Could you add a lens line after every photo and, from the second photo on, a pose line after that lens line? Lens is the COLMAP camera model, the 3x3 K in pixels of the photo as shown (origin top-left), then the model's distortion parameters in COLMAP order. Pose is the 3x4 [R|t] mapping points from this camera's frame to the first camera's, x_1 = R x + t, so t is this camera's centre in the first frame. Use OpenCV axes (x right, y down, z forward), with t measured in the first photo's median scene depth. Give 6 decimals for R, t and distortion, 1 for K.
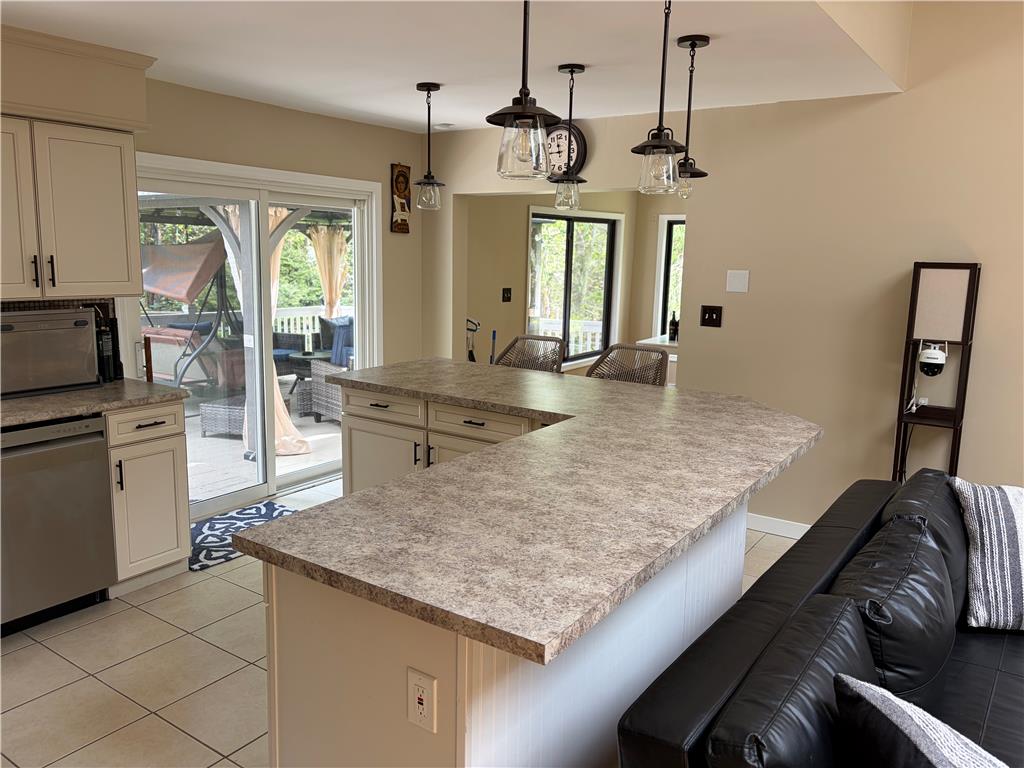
lens RADIAL K [[768.0, 0, 517.5], [0, 768.0, 376.6], [0, 0, 1]] dist [0.063219, -0.076088]
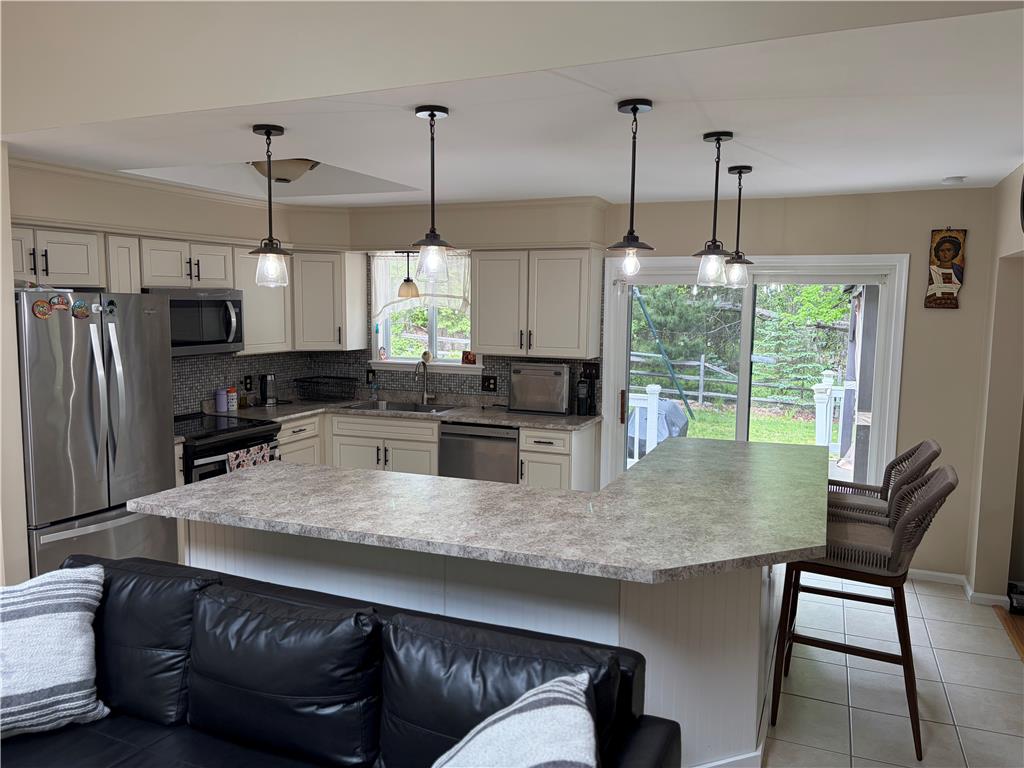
lens RADIAL K [[768.0, 0, 504.4], [0, 768.0, 384.7], [0, 0, 1]] dist [0.063219, -0.076088]
pose [[0.198884, 0.081868, -0.976598, 0.954773], [-0.166090, 0.984905, 0.048740, -0.108133], [0.965846, 0.152510, 0.209479, 0.604205]]
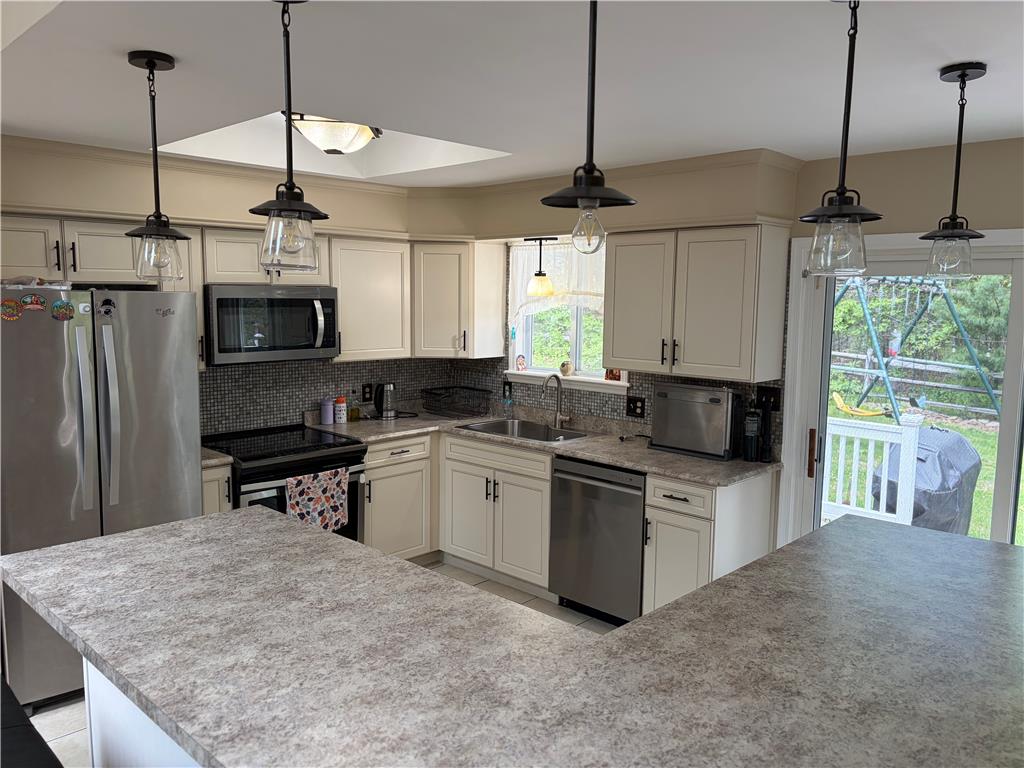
lens RADIAL K [[768.0, 0, 512.1], [0, 768.0, 379.3], [0, 0, 1]] dist [0.063219, -0.076088]
pose [[-0.169326, 0.079888, -0.982317, 0.602088], [-0.177761, 0.977887, 0.110170, -0.176343], [0.969397, 0.193272, -0.151381, 0.916795]]
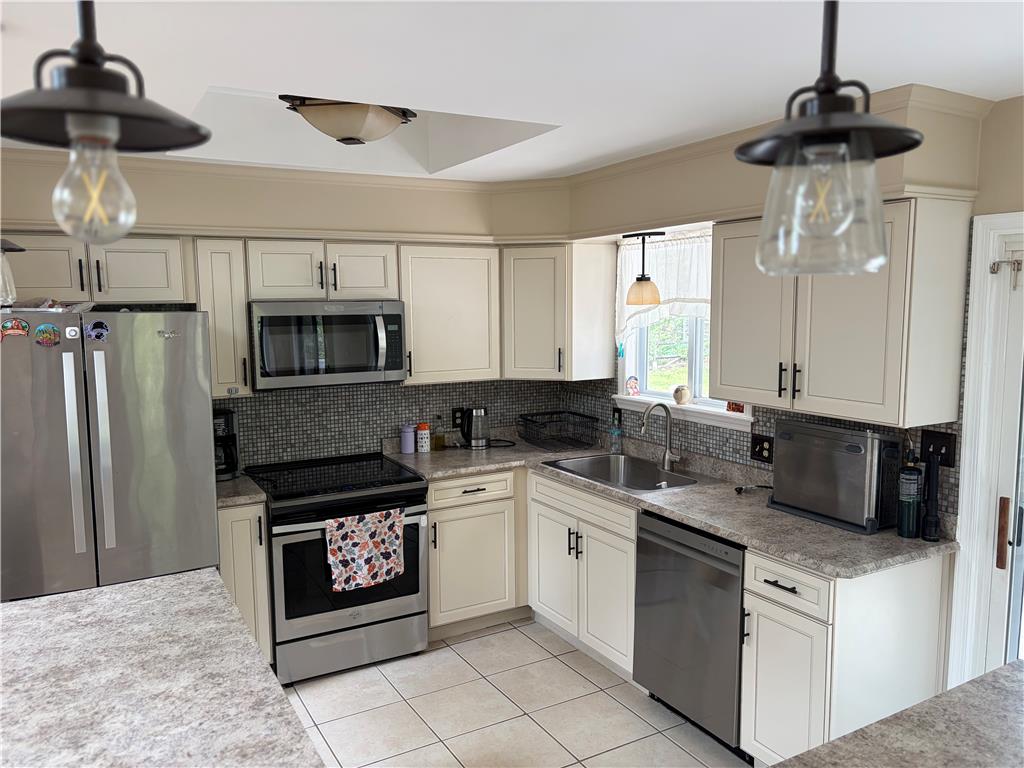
lens RADIAL K [[768.0, 0, 514.4], [0, 768.0, 387.9], [0, 0, 1]] dist [0.063219, -0.076088]
pose [[-0.439984, 0.079443, -0.894485, 0.316174], [-0.149710, 0.975650, 0.160292, -0.214501], [0.885438, 0.204439, -0.417377, 1.053879]]
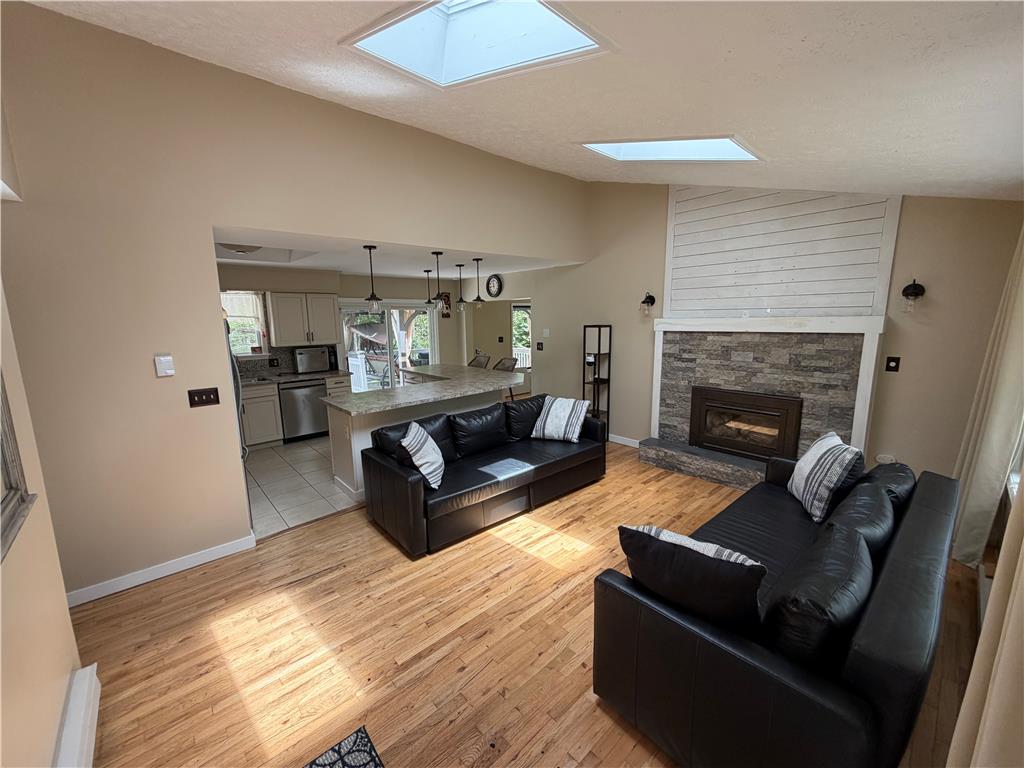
lens RADIAL K [[407.5, 0, 514.7], [0, 407.5, 386.3], [0, 0, 1]] dist [0.001432, -0.000084]
pose [[0.971889, 0.003012, -0.235422, 0.665430], [-0.001282, 0.999971, 0.007503, 0.065286], [0.235437, -0.006990, 0.971864, -0.513406]]
